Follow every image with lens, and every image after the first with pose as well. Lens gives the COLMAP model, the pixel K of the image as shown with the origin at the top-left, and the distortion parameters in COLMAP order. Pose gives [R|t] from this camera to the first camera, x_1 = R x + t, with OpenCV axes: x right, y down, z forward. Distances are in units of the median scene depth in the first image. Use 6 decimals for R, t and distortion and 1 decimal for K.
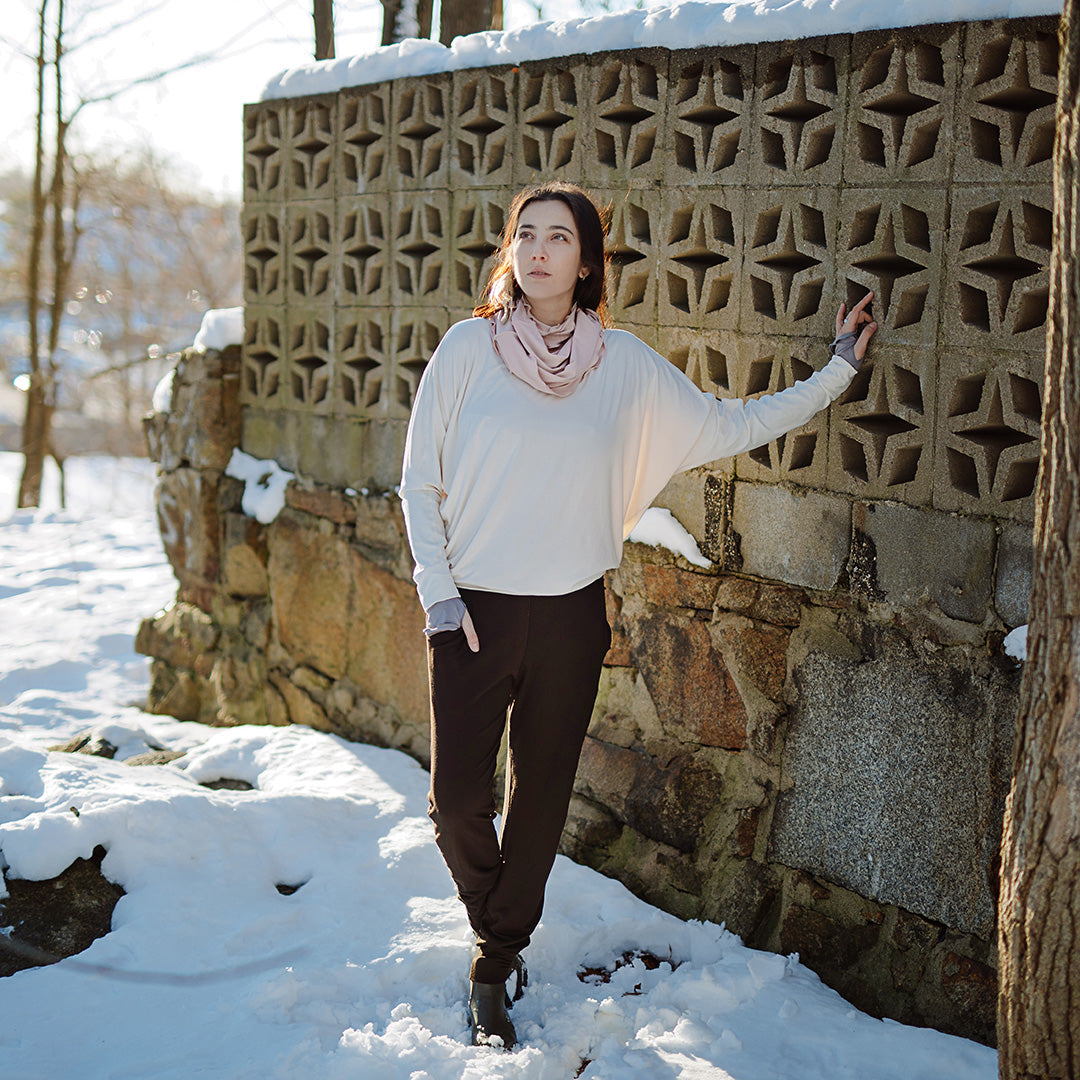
lens RADIAL K [[2211.8, 0, 540.0], [0, 2211.8, 540.0], [0, 0, 1]] dist [0.007900, -0.030890]
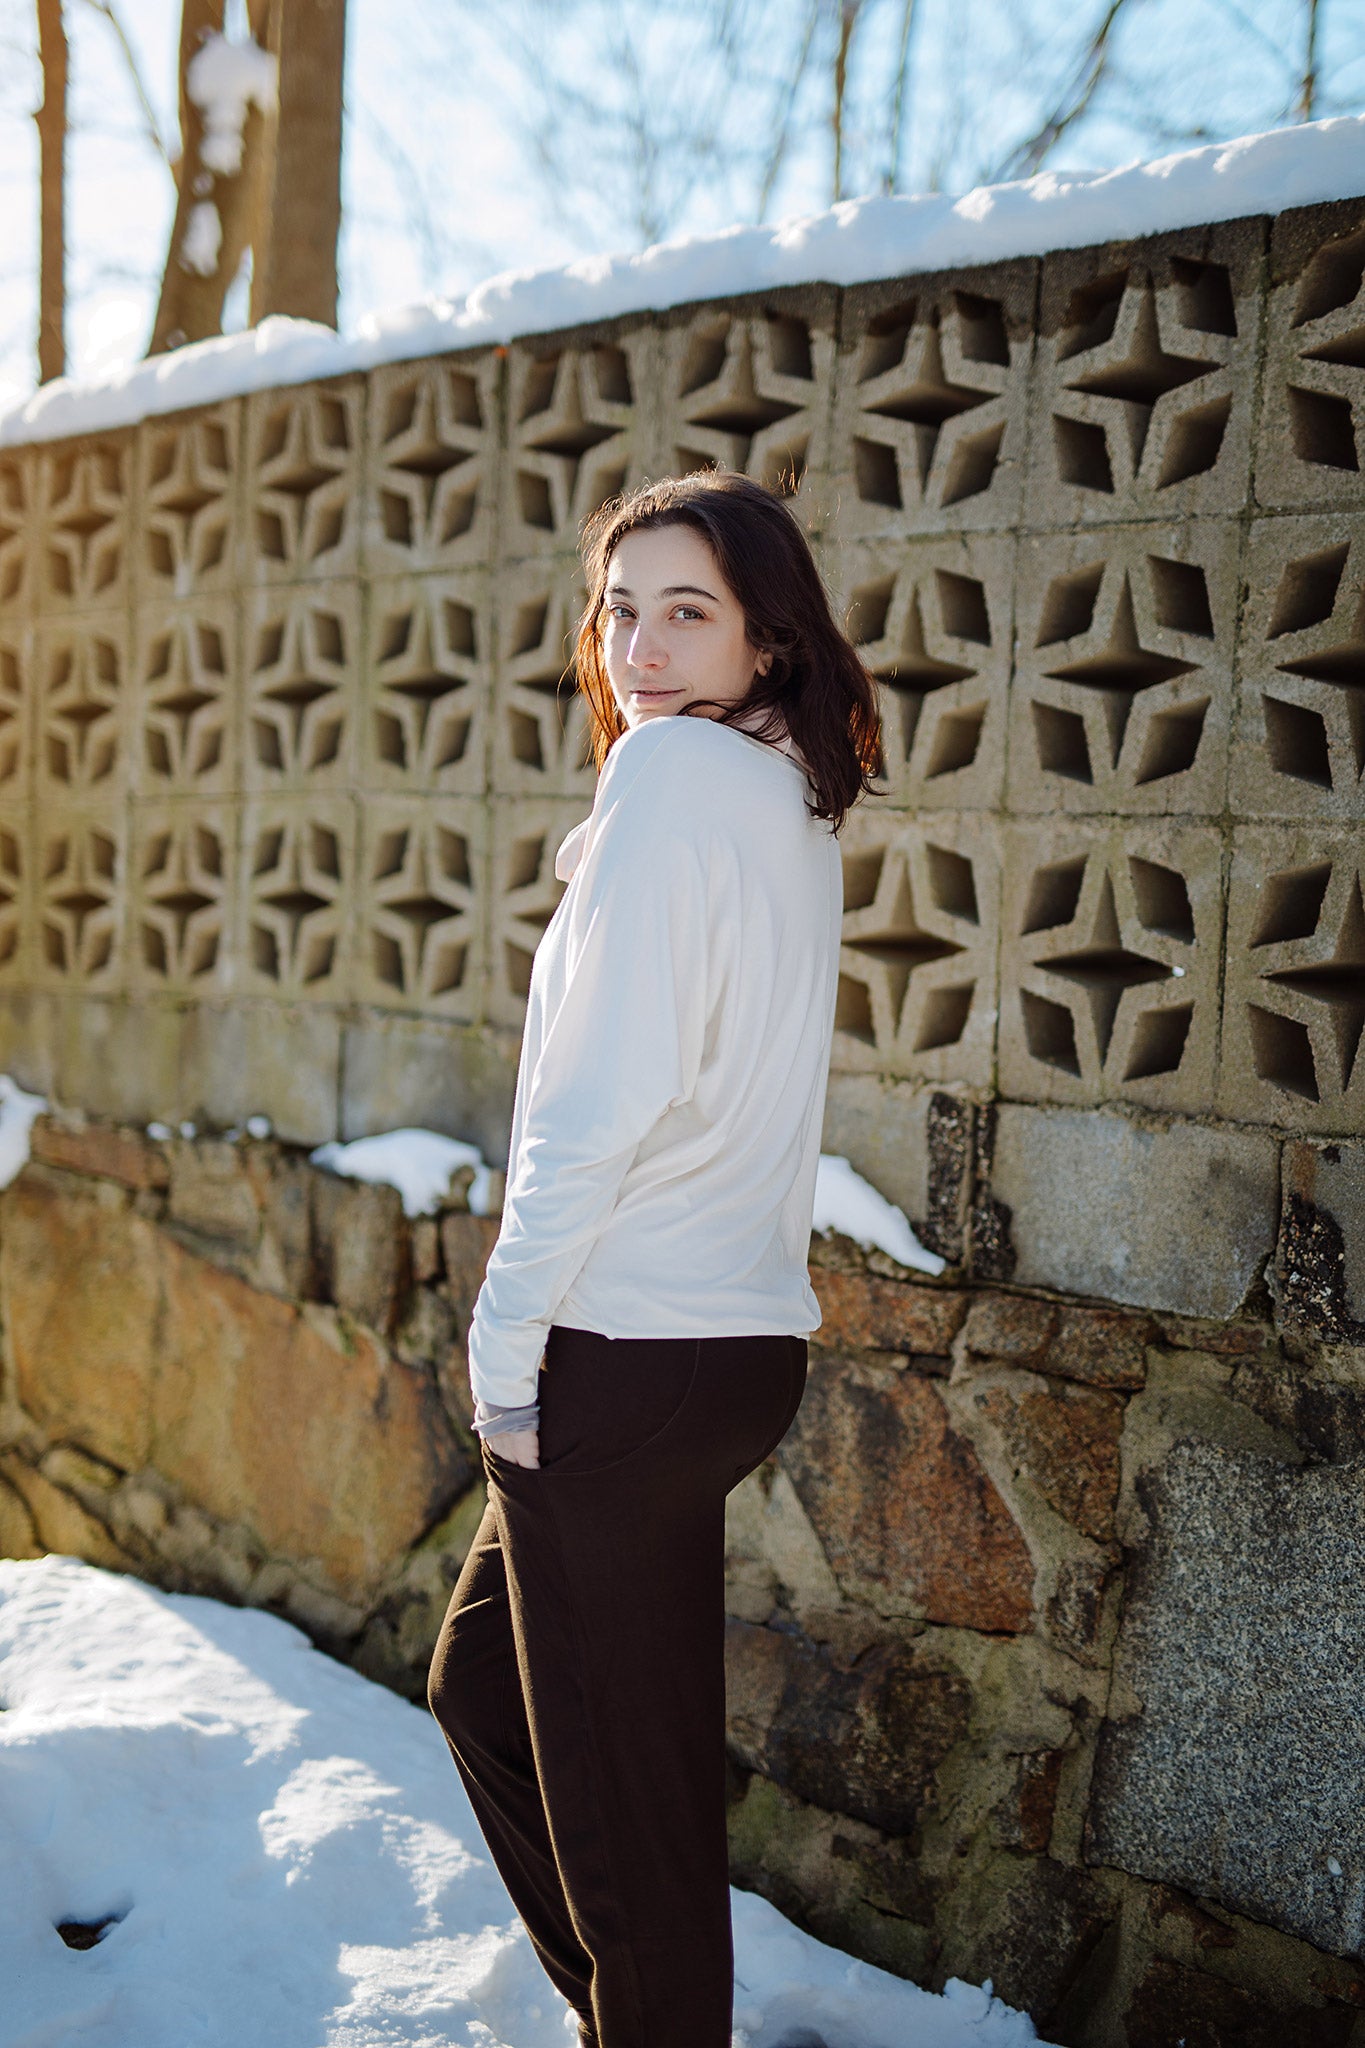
lens RADIAL K [[2764.6, 0, 682.5], [0, 2764.6, 1024.0], [0, 0, 1]] dist [0.002402, 0.048045]
pose [[0.987547, 0.000280, 0.157321, -0.083463], [0.009429, 0.998096, -0.060960, -0.006528], [-0.157038, 0.061684, 0.985664, 0.376610]]
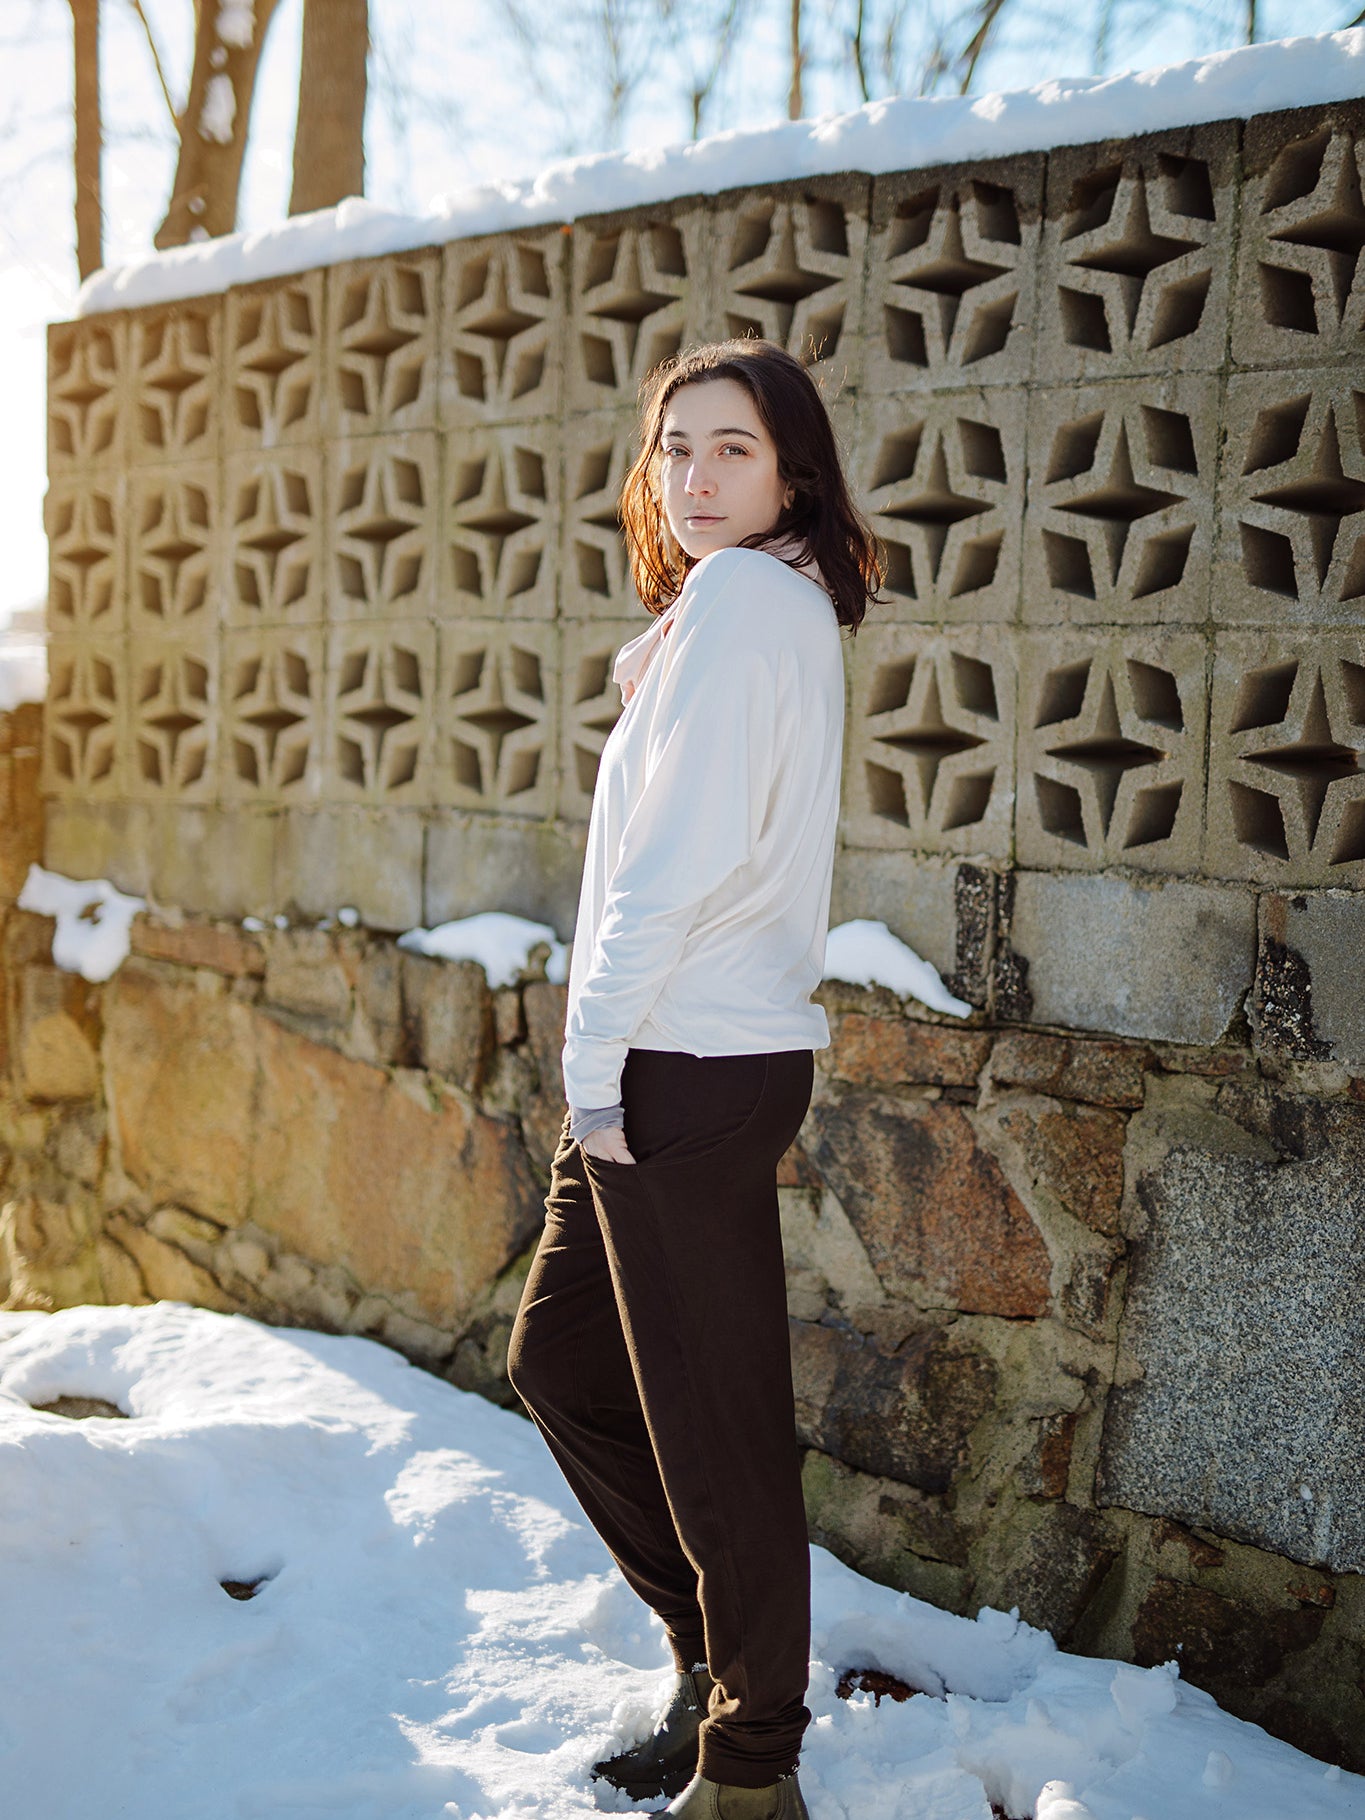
lens RADIAL K [[2759.6, 0, 682.5], [0, 2759.6, 910.0], [0, 0, 1]] dist [0.003552, 0.044200]
pose [[0.984330, -0.012076, 0.175920, -0.132701], [0.020738, 0.998657, -0.047488, 0.017735], [-0.175110, 0.050392, 0.983258, 0.273053]]
